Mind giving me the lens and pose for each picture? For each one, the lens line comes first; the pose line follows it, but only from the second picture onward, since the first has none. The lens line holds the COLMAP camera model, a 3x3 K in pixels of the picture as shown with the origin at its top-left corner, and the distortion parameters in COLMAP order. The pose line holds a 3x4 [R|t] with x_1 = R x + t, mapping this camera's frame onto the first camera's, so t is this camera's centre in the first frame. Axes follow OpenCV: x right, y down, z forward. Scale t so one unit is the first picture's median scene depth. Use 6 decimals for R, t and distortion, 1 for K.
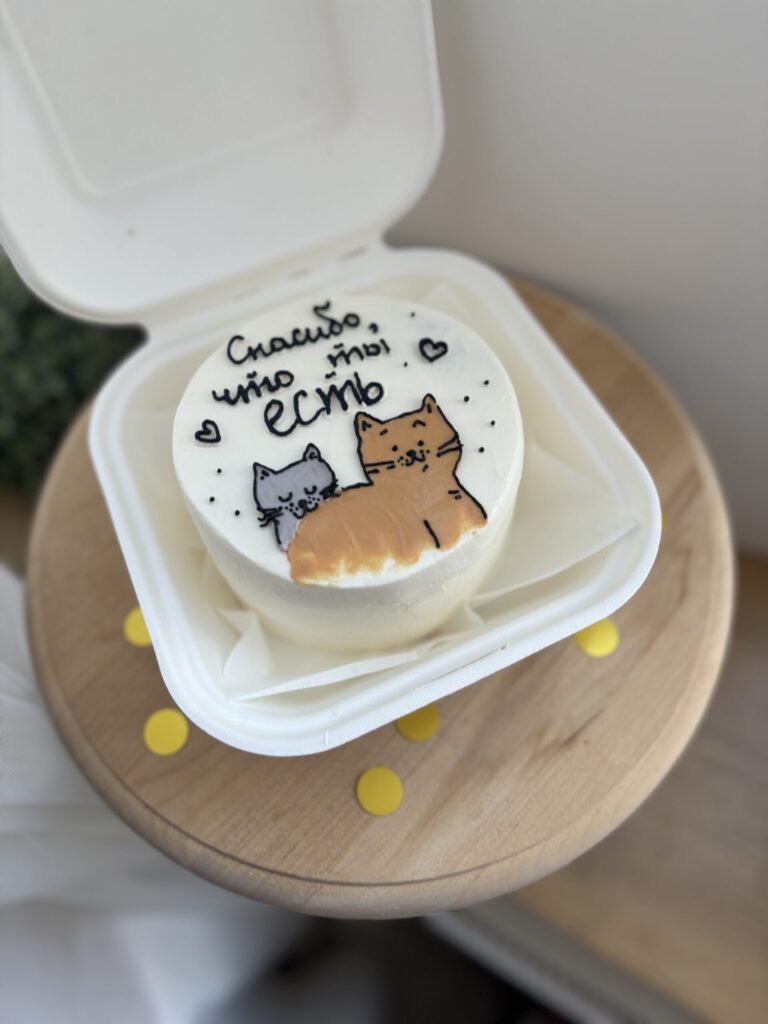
lens RADIAL K [[779.4, 0, 377.6], [0, 779.4, 511.9], [0, 0, 1]] dist [-0.022014, -0.017438]
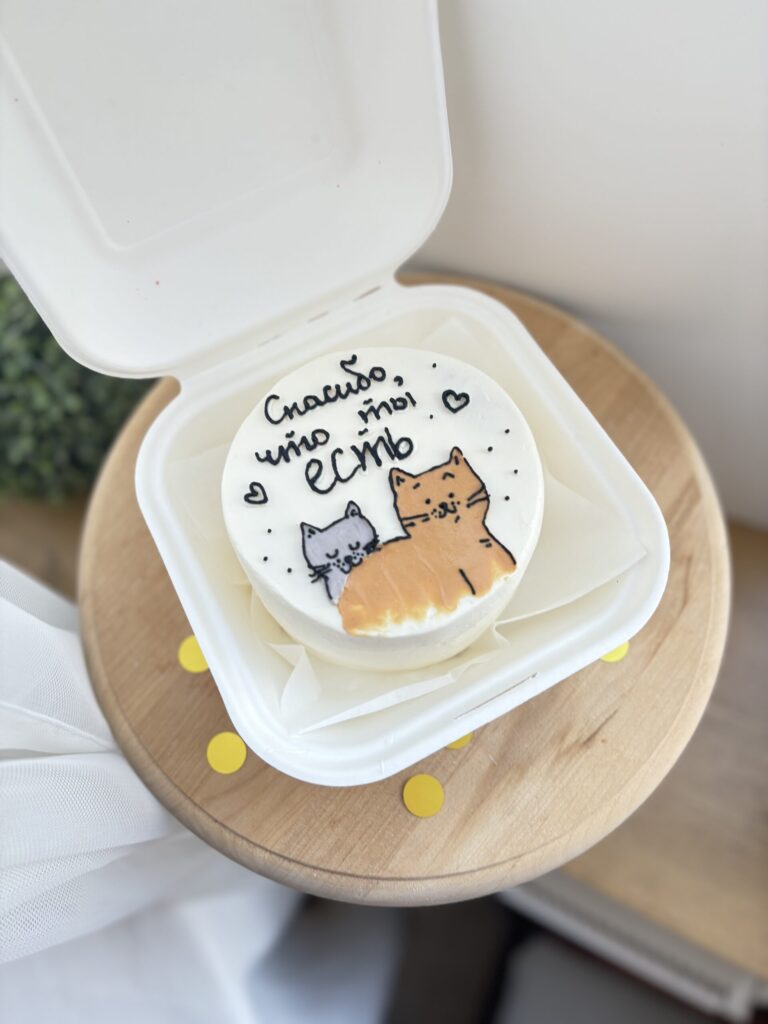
lens RADIAL K [[779.4, 0, 376.2], [0, 779.4, 504.3], [0, 0, 1]] dist [-0.022014, -0.017438]
pose [[0.998389, -0.051675, 0.023435, -0.071018], [0.049460, 0.994990, 0.086878, -0.163734], [-0.027807, -0.085579, 0.995943, -0.082583]]
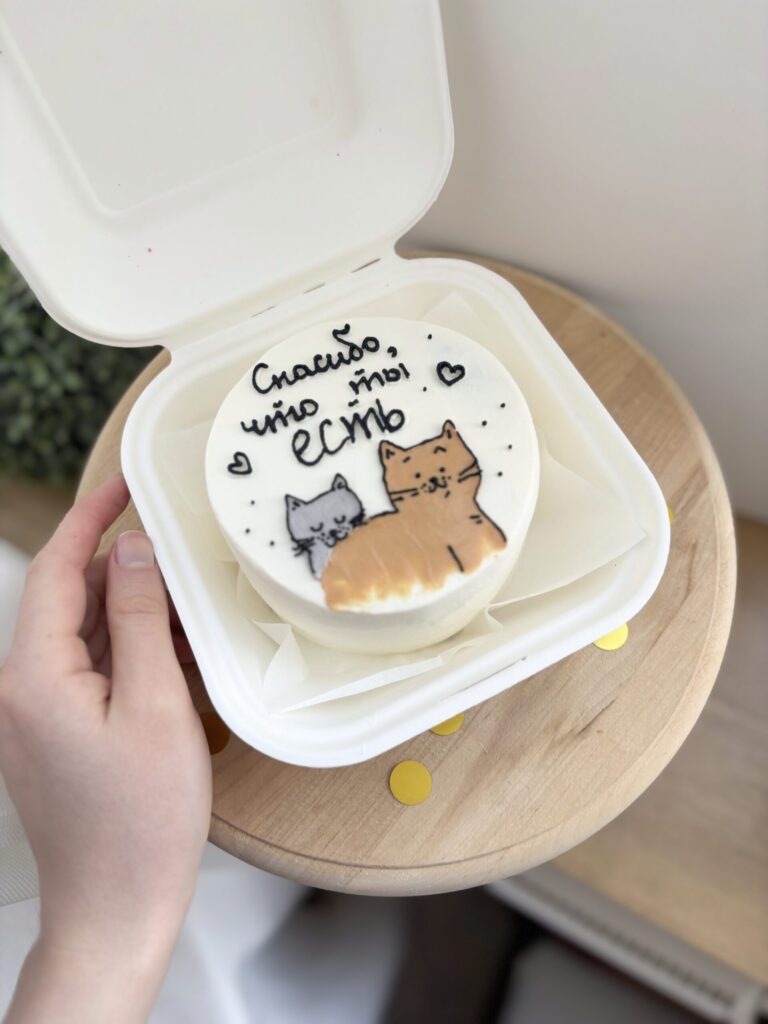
lens RADIAL K [[779.4, 0, 386.8], [0, 779.4, 511.4], [0, 0, 1]] dist [-0.022014, -0.017438]
pose [[0.999496, -0.030830, 0.007607, -0.027385], [0.030019, 0.995469, 0.090225, -0.120172], [-0.010354, -0.089951, 0.995892, -0.050482]]
